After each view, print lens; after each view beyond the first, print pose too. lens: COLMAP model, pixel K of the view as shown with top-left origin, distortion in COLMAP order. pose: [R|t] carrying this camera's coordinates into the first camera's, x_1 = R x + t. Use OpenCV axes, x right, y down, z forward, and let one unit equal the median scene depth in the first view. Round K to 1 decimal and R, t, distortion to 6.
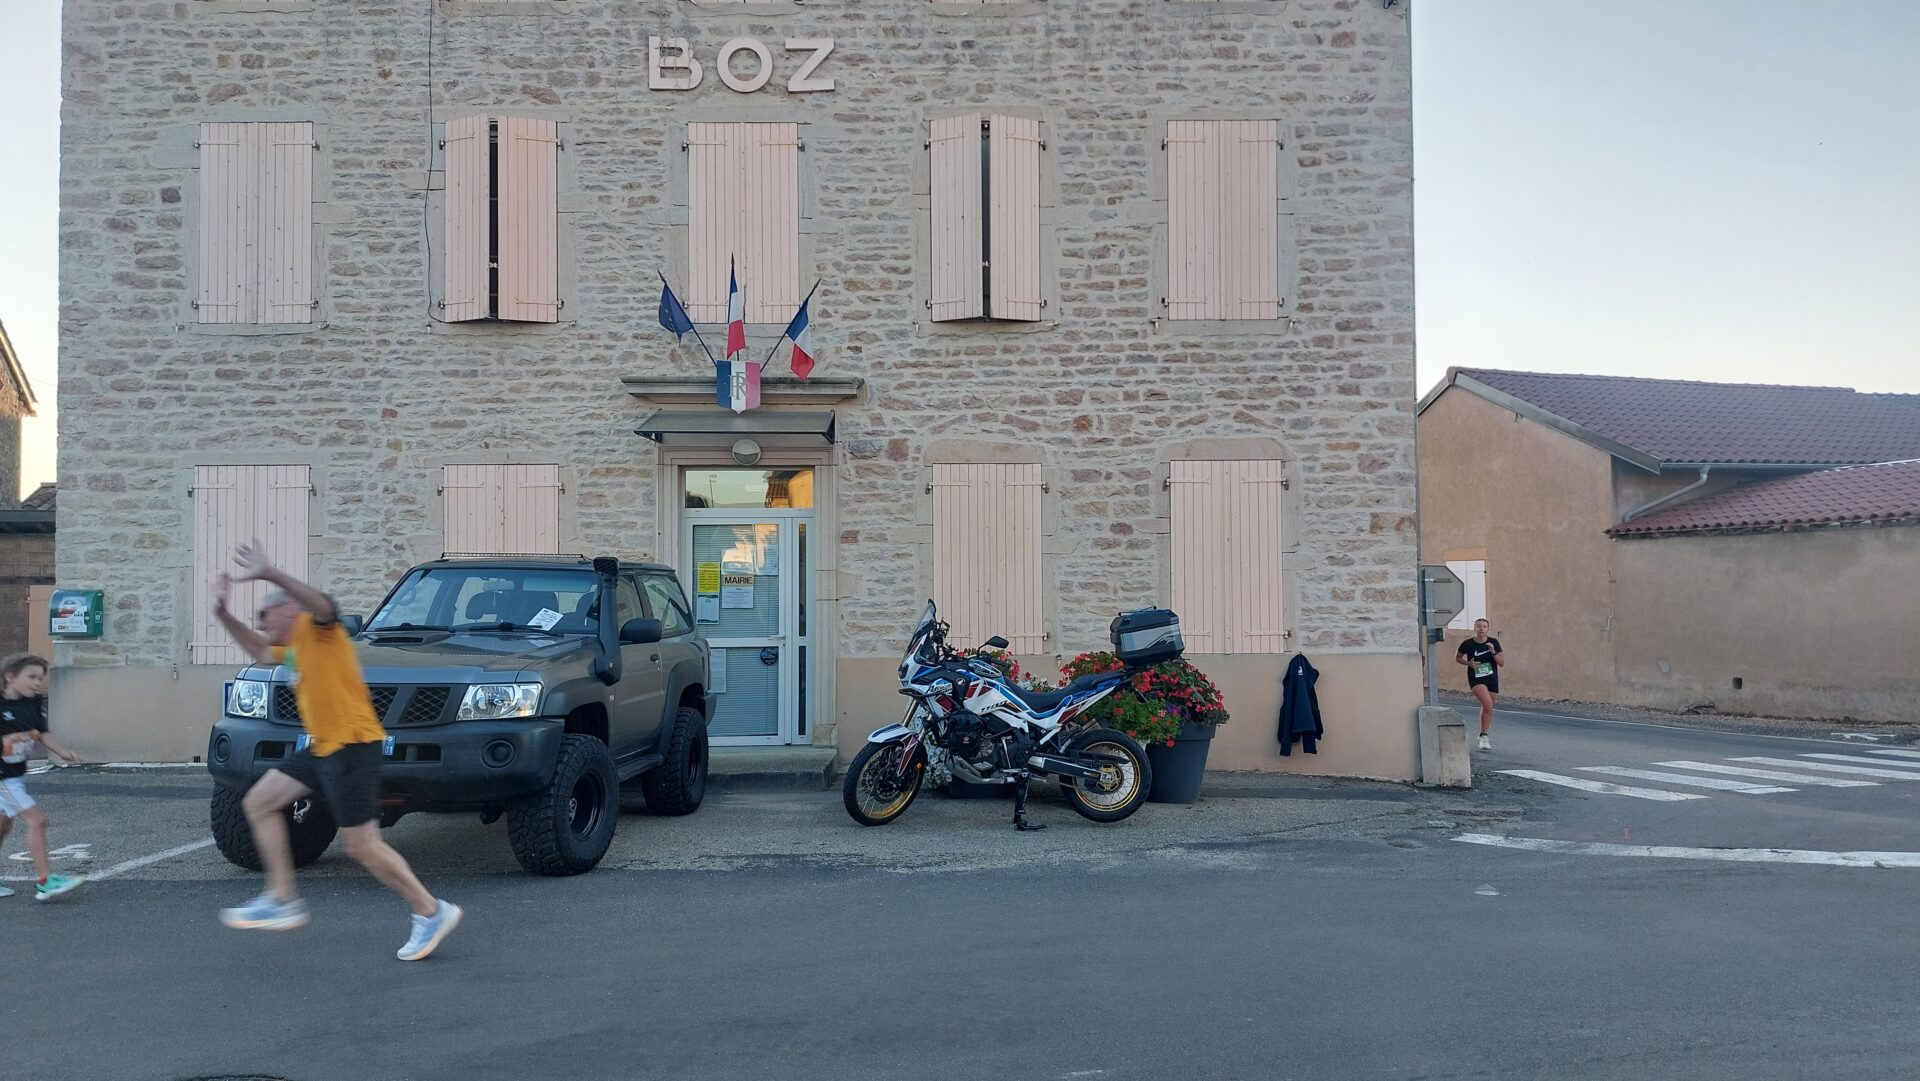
lens RADIAL K [[1366.5, 0, 967.5], [0, 1366.5, 531.7], [0, 0, 1]] dist [0.095869, -0.116962]
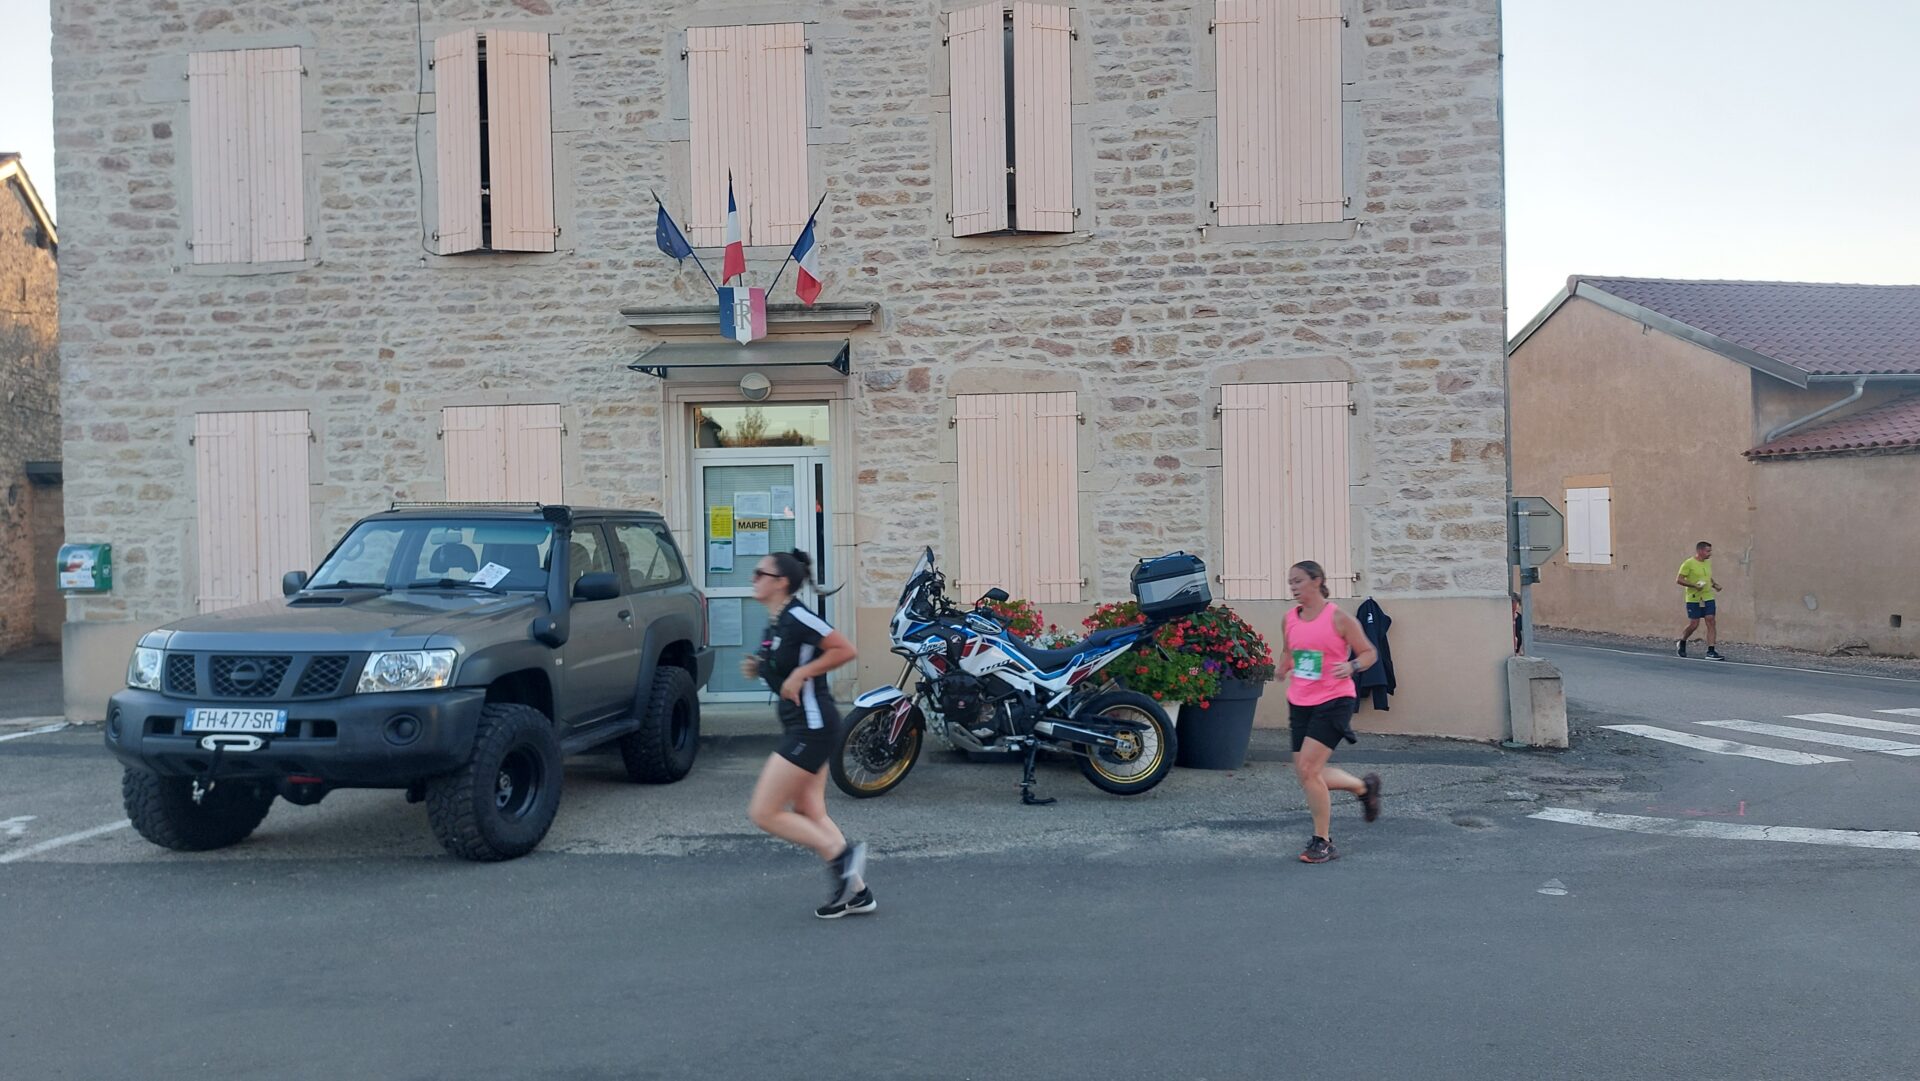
lens RADIAL K [[1380.4, 0, 955.3], [0, 1380.4, 518.9], [0, 0, 1]] dist [0.082735, -0.103110]
pose [[0.995695, -0.013907, -0.091643, 0.056497], [0.017459, 0.999123, 0.038062, -0.001920], [0.091034, -0.039498, 0.995064, 0.079233]]
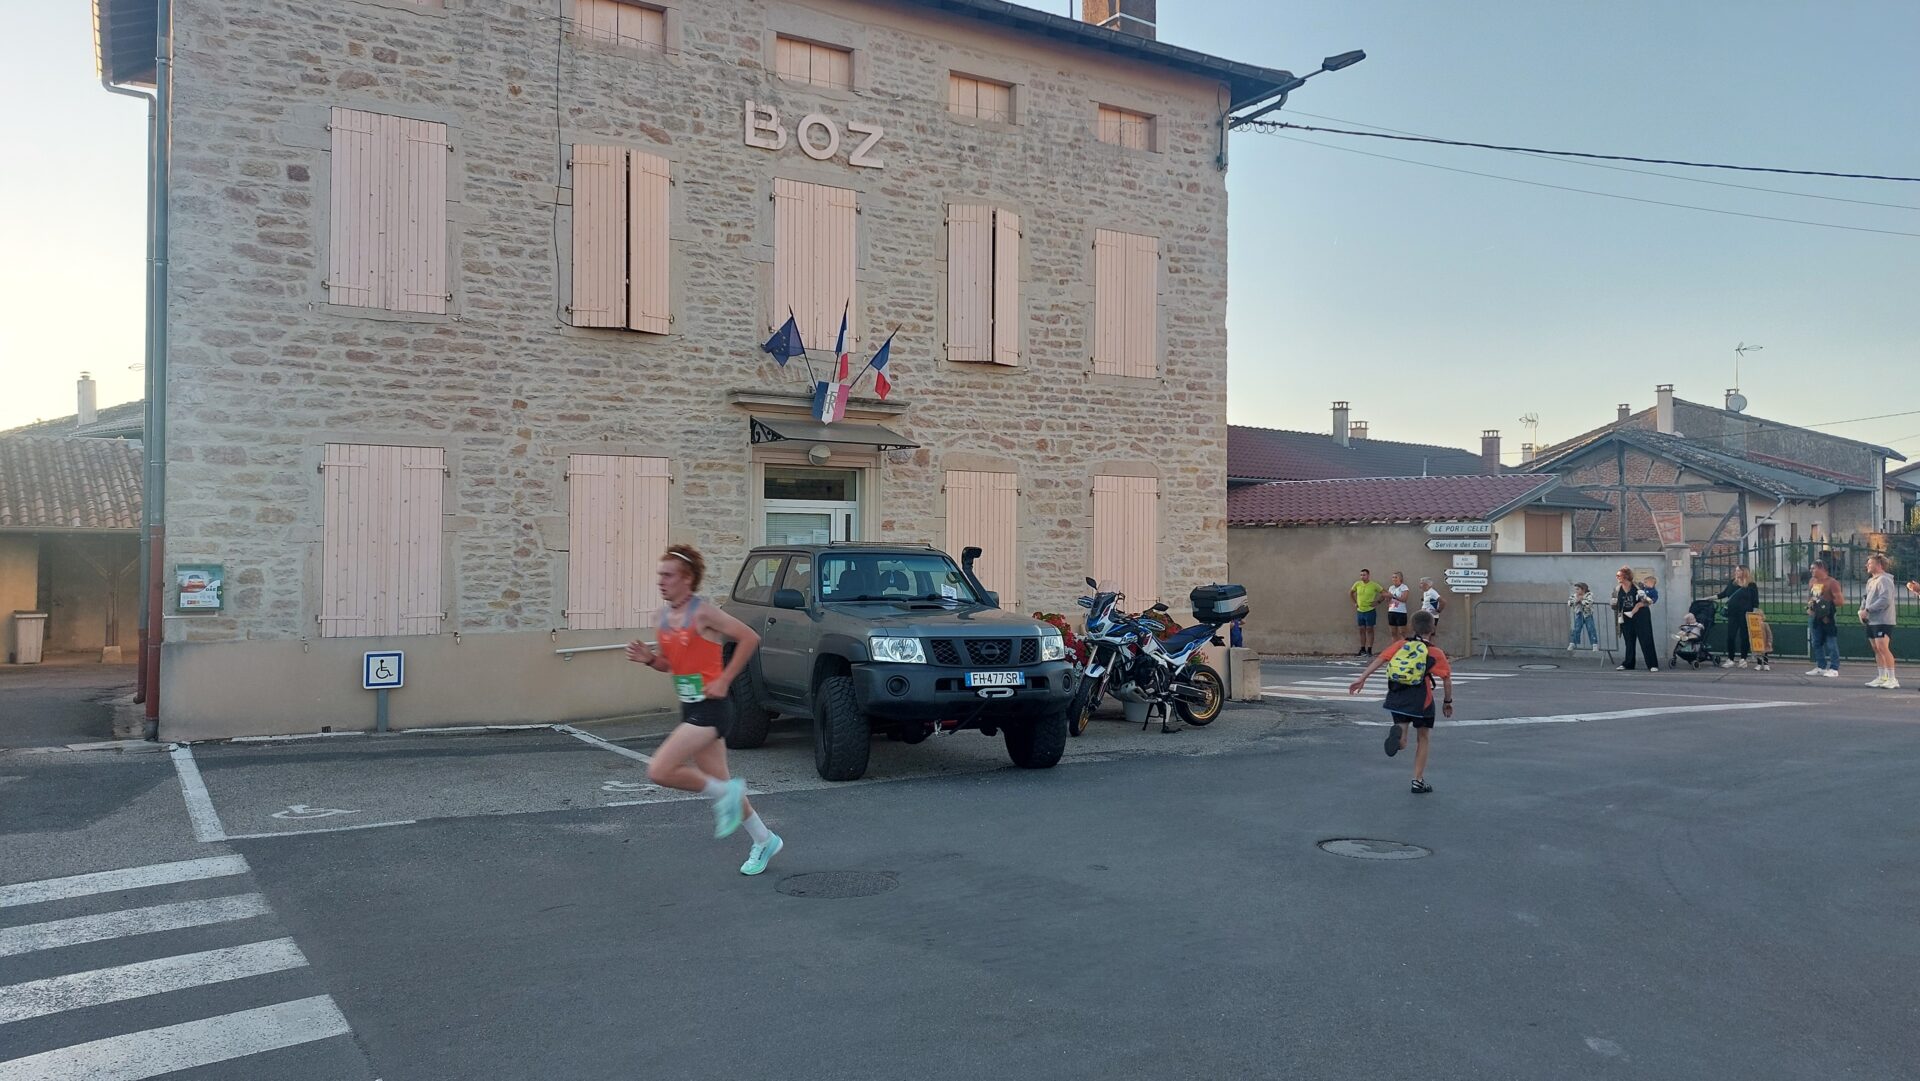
lens RADIAL K [[1417.4, 0, 967.2], [0, 1417.4, 506.1], [0, 0, 1]] dist [0.143054, -0.231458]
pose [[0.851801, 0.027637, 0.523136, -0.705672], [-0.033190, 0.999448, 0.001241, -0.017988], [-0.522813, -0.018420, 0.852249, -0.153236]]
